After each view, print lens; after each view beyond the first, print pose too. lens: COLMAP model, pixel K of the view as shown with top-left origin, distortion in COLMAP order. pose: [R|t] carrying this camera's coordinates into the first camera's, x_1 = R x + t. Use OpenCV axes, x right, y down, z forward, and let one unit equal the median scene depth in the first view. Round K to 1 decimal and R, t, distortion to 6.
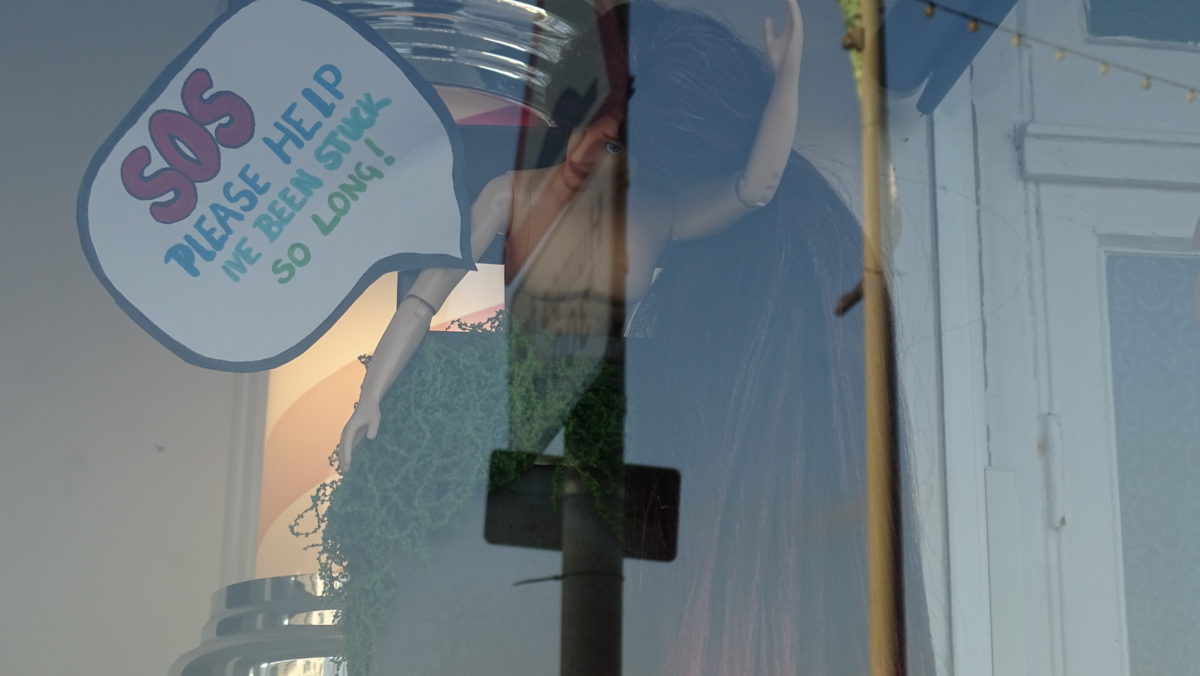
lens RADIAL K [[2150.3, 0, 600.7], [0, 2150.3, 338.0], [0, 0, 1]] dist [0.047146, 0.000000]
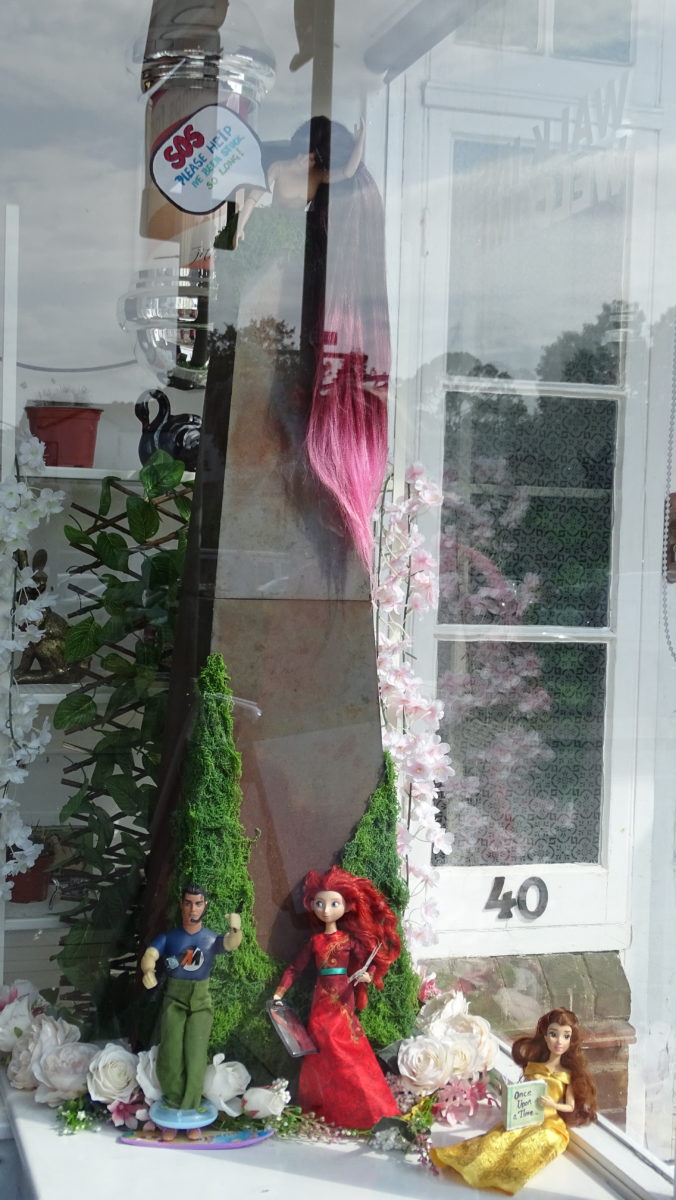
lens RADIAL K [[1653.4, 0, 336.9], [0, 1653.4, 602.4], [0, 0, 1]] dist [0.085500, 0.000000]
pose [[0.987226, 0.013260, 0.158773, -0.360969], [-0.063686, 0.946297, 0.316963, -0.257048], [-0.146044, -0.323026, 0.935054, -1.743623]]
